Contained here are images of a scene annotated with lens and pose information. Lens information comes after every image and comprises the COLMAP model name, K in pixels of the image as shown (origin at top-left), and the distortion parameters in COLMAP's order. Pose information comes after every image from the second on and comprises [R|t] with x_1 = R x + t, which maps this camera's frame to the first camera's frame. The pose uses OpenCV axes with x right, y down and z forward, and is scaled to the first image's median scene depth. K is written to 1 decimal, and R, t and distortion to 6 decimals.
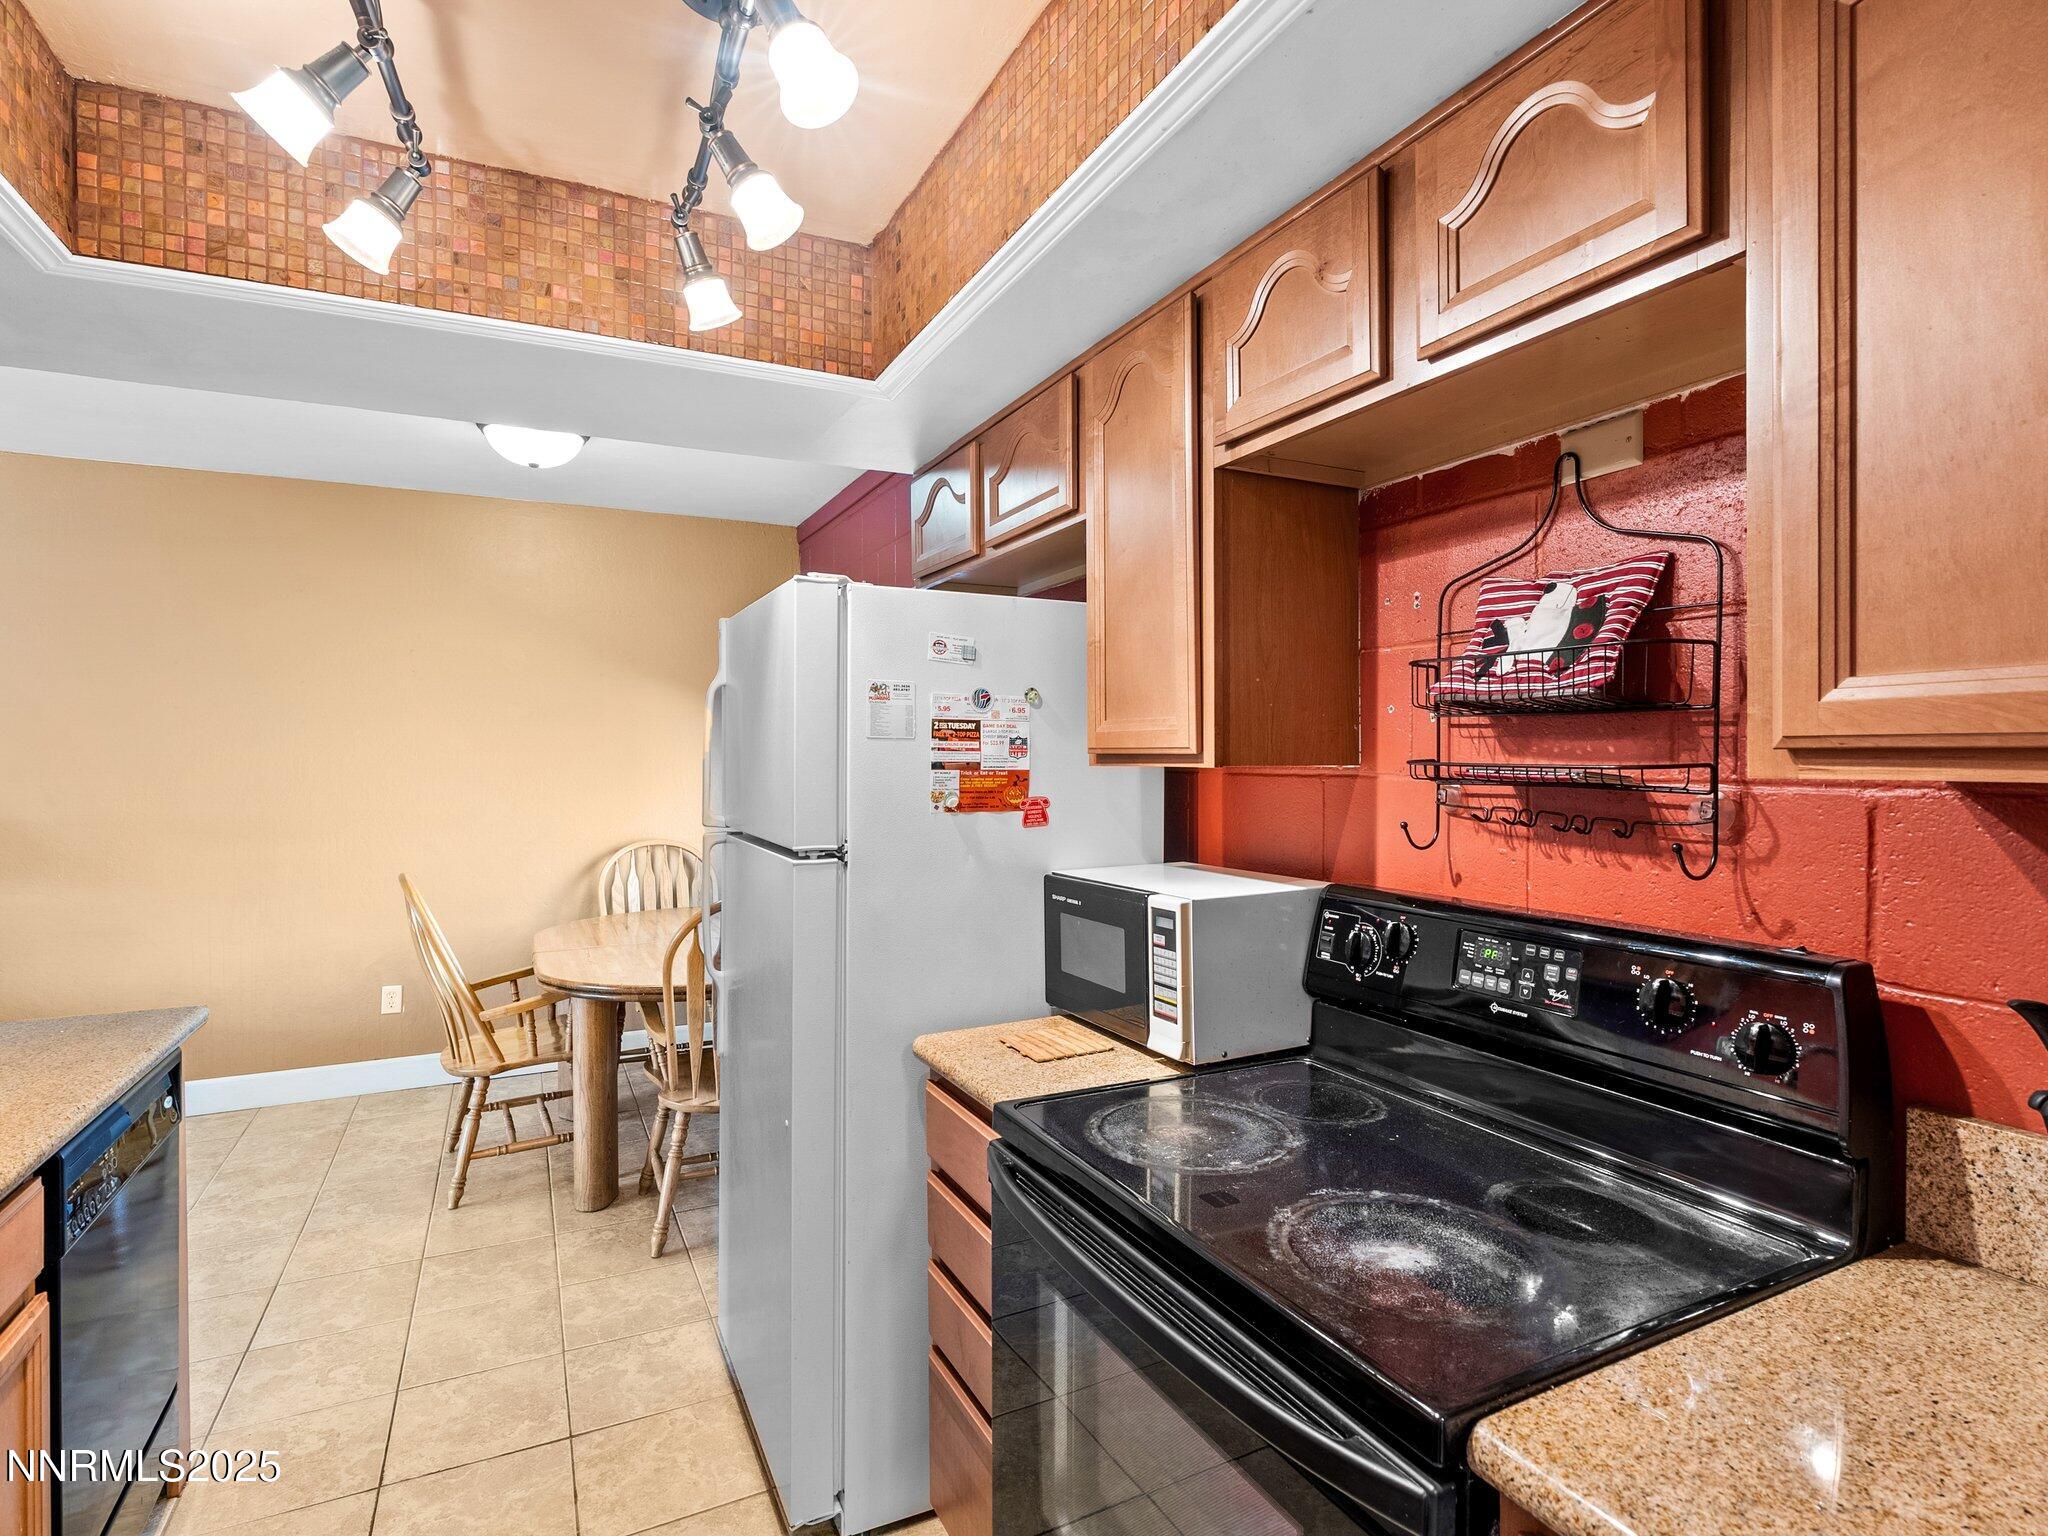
lens RADIAL K [[1016.7, 0, 1024.0], [0, 1016.7, 768.0], [0, 0, 1]] dist [0.001220, 0.001809]
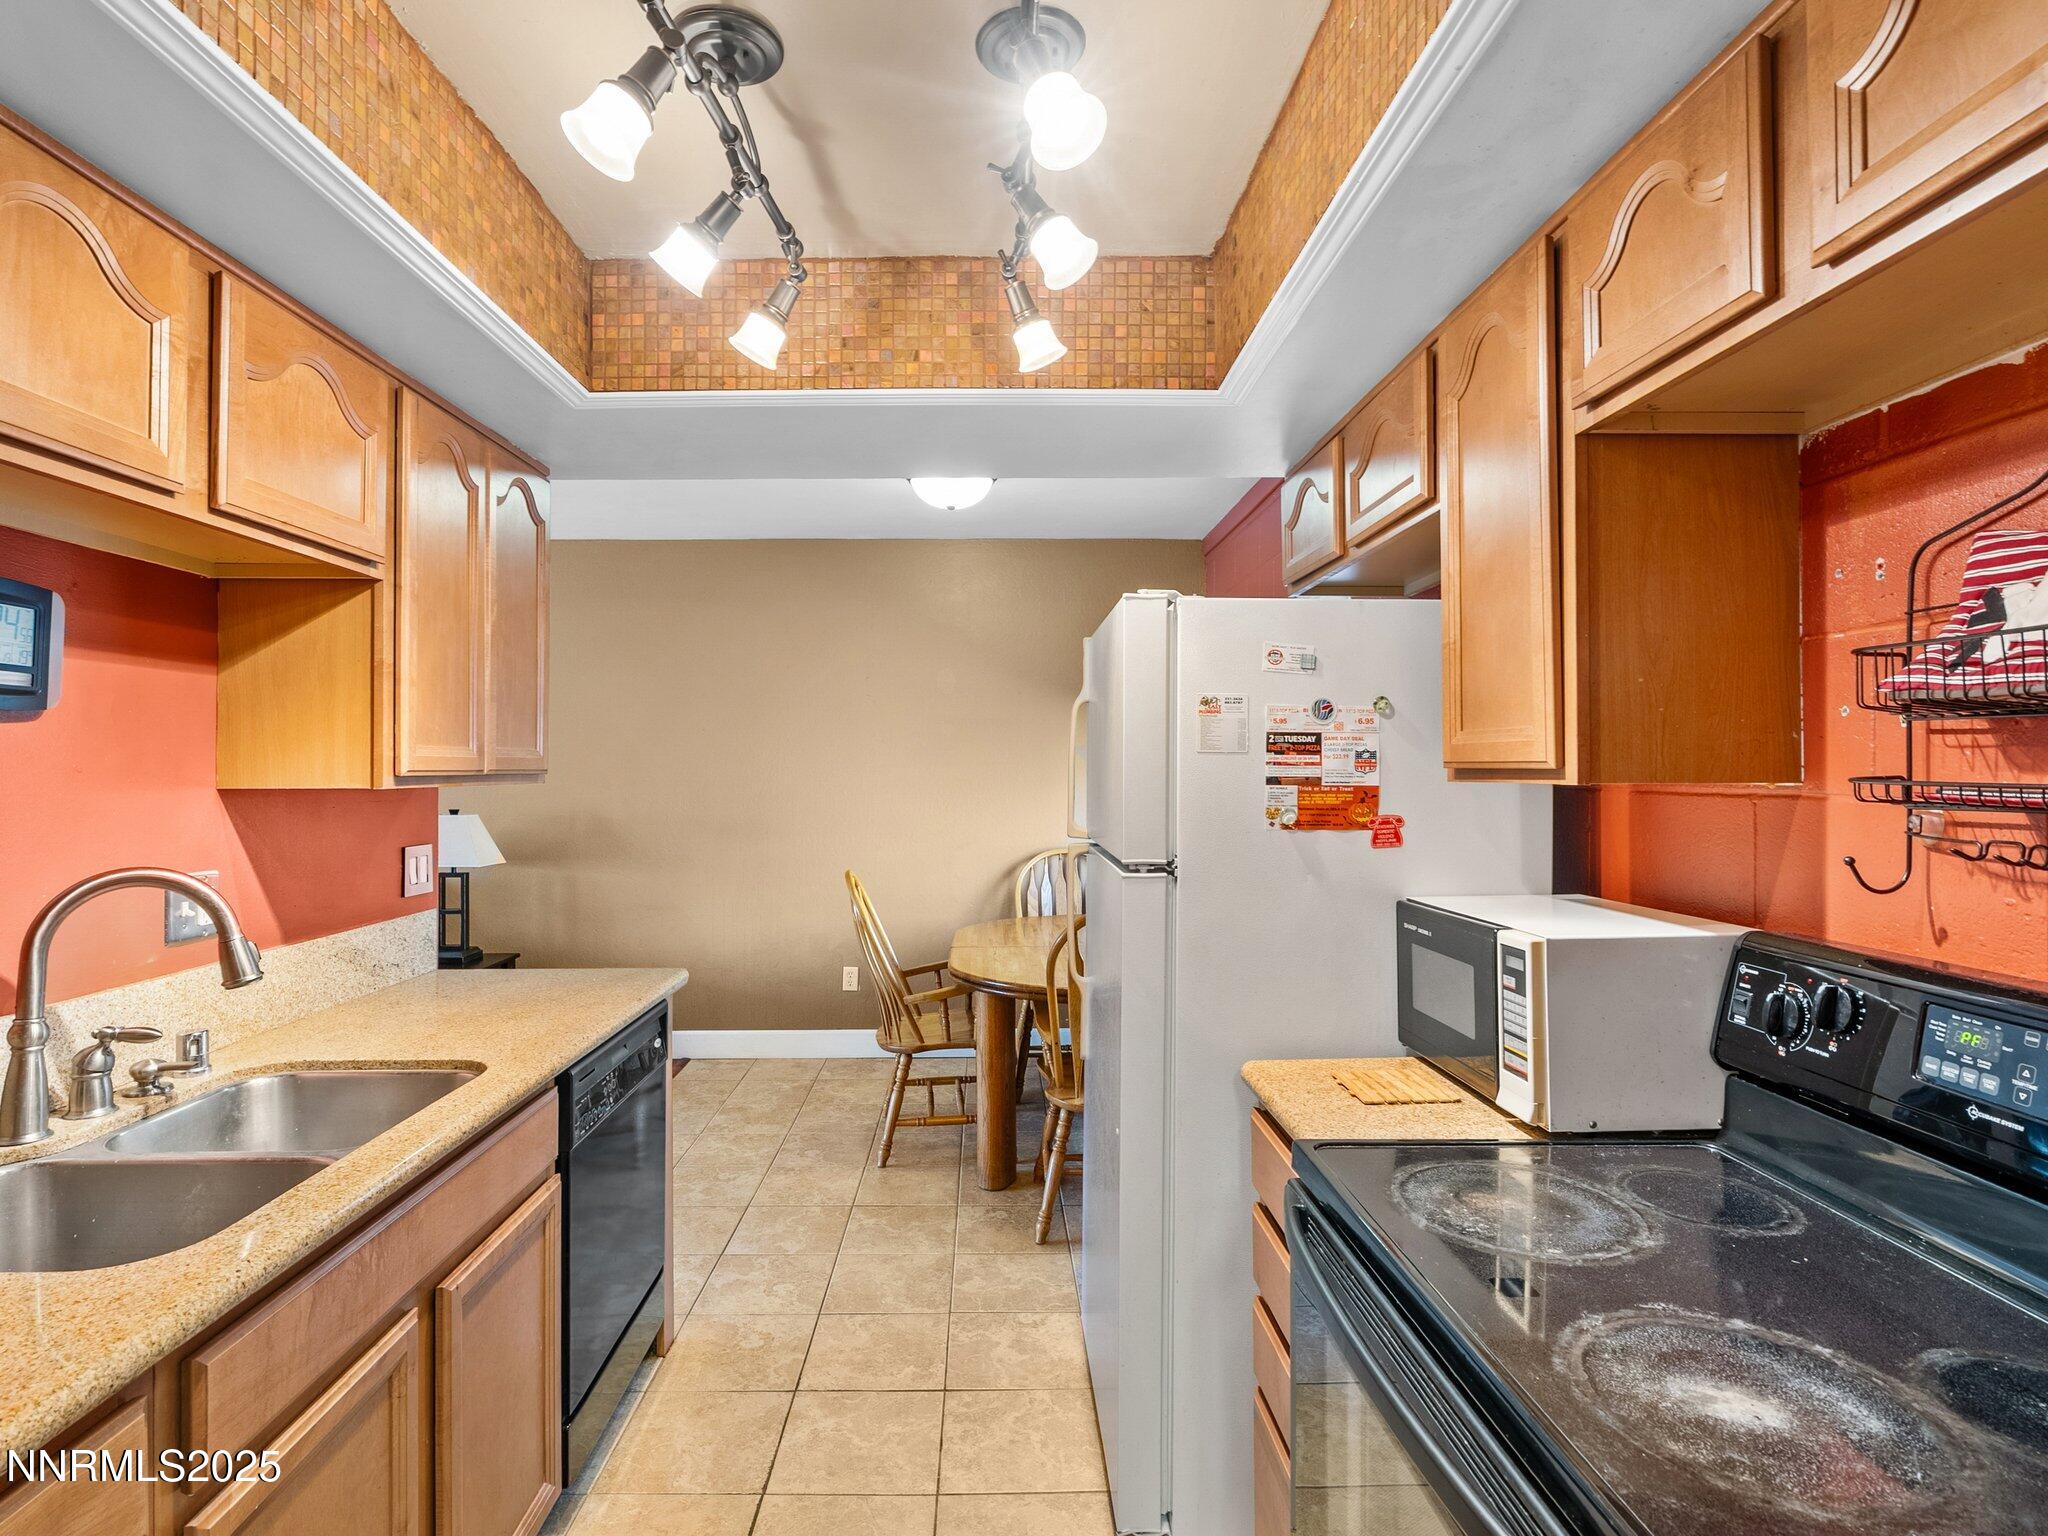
lens RADIAL K [[1034.5, 0, 1024.0], [0, 1034.5, 768.0], [0, 0, 1]] dist [-0.002293, 0.005906]
pose [[0.908380, -0.000121, -0.418147, 0.126245], [-0.004969, 0.999926, -0.011086, -0.002540], [0.418117, 0.012148, 0.908312, 0.018678]]
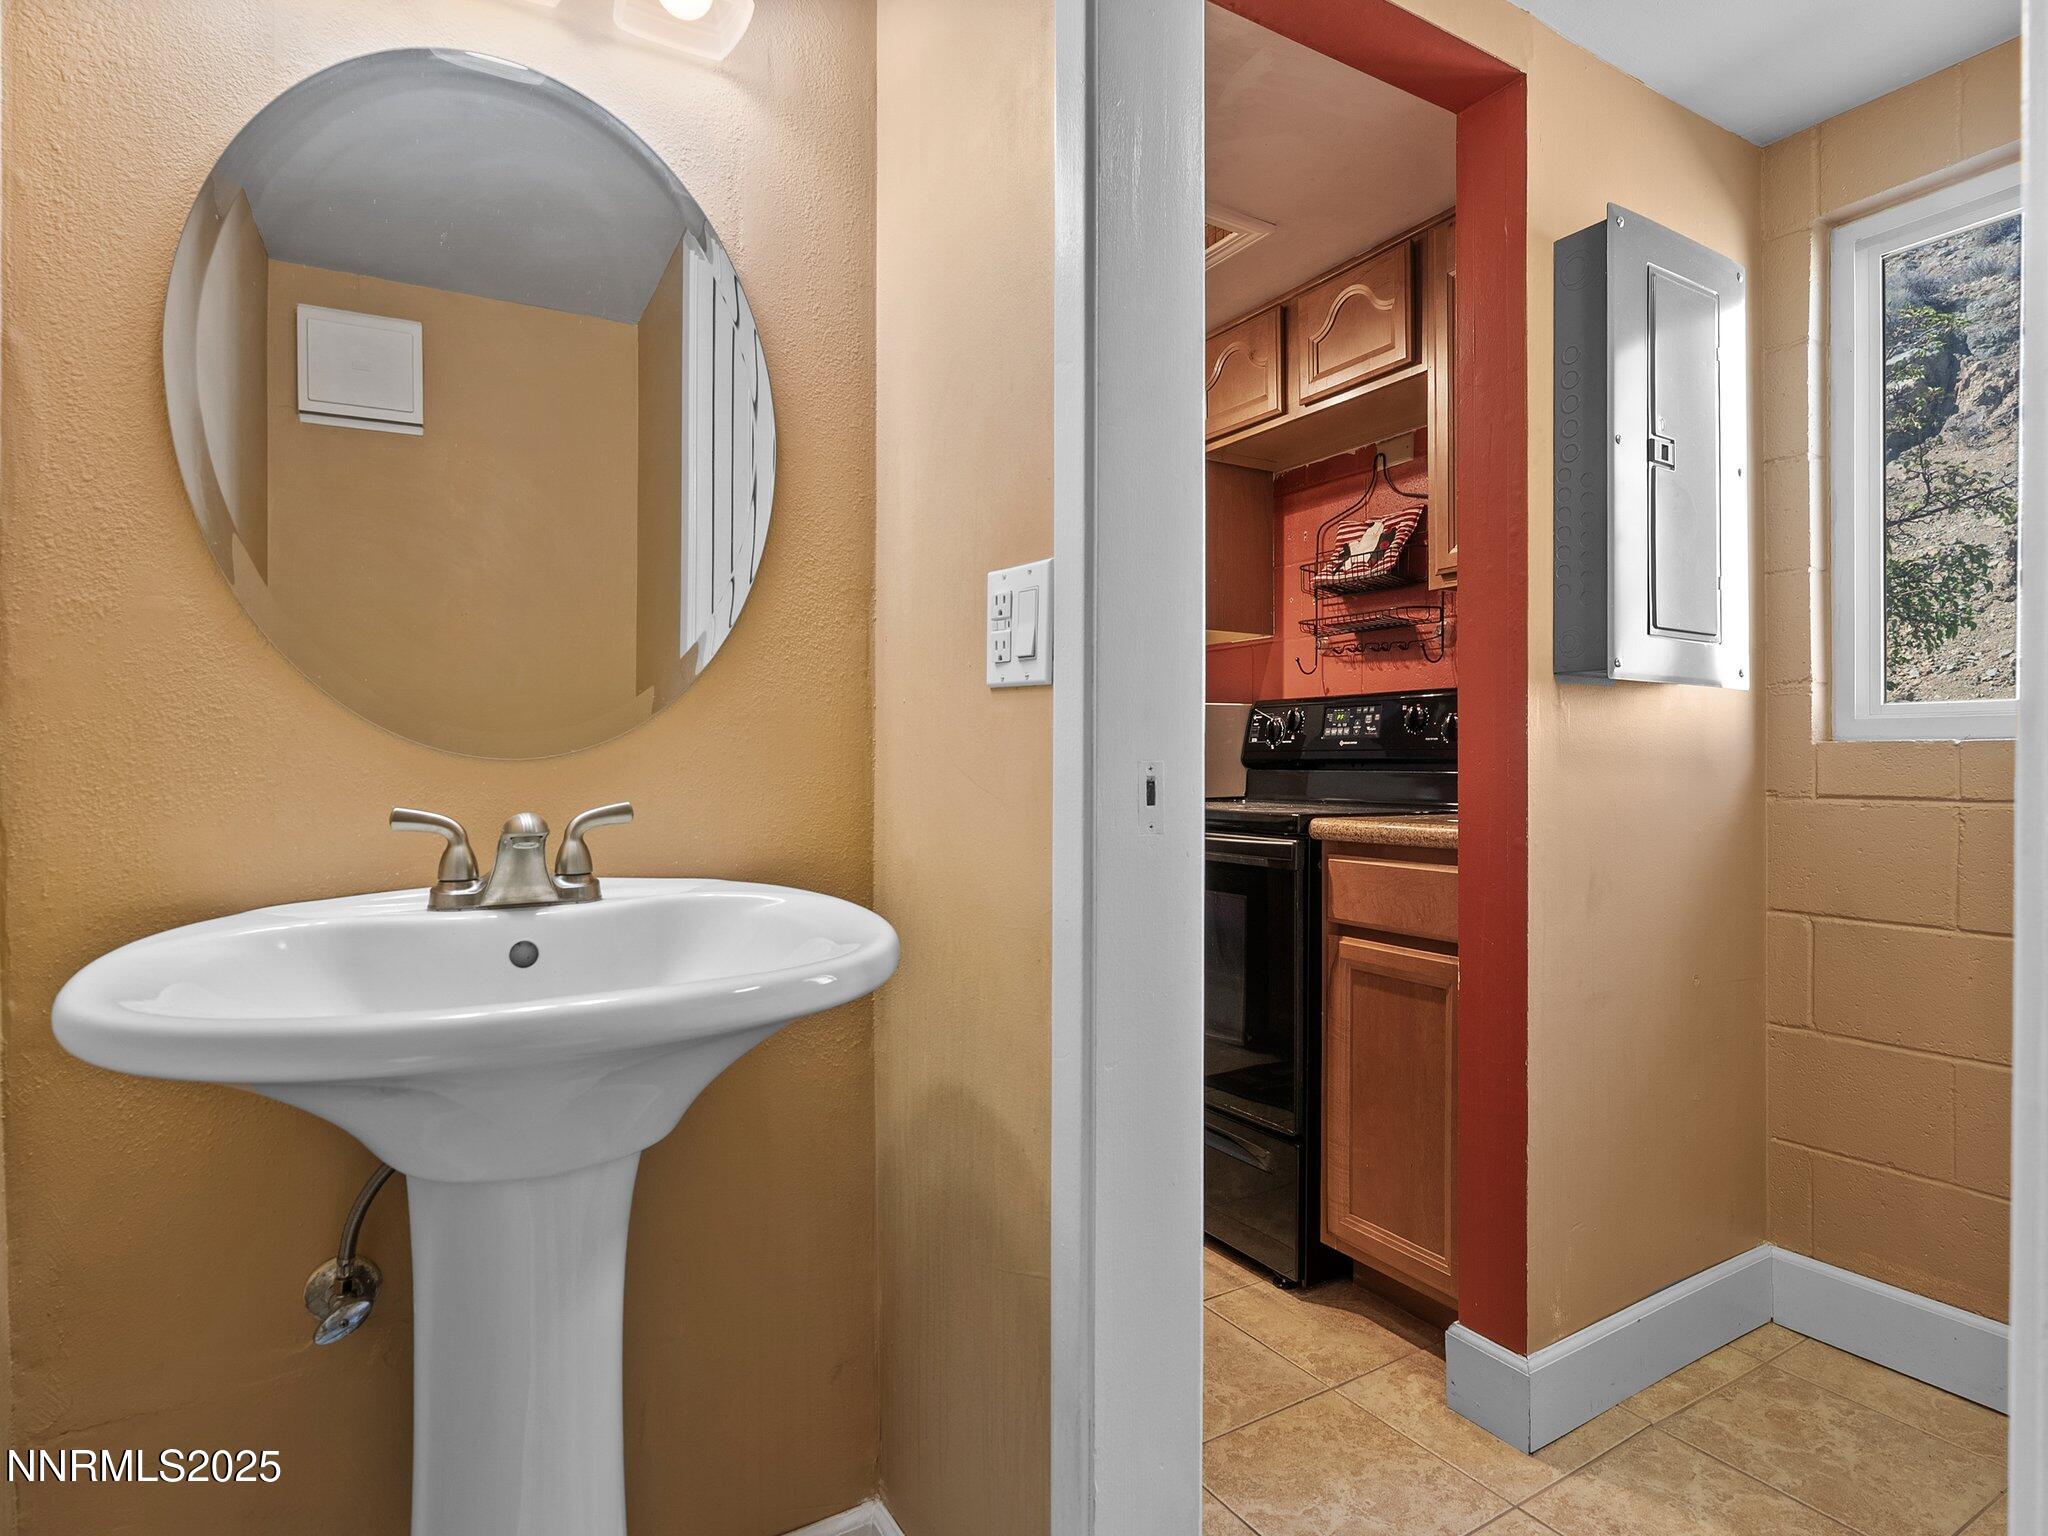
lens RADIAL K [[1034.5, 0, 1024.0], [0, 1034.5, 768.0], [0, 0, 1]] dist [-0.002293, 0.005906]
pose [[0.997320, 0.000028, 0.073167, -0.229102], [0.000104, 0.999998, -0.001790, 0.239206], [-0.073167, 0.001793, 0.997318, -0.745888]]
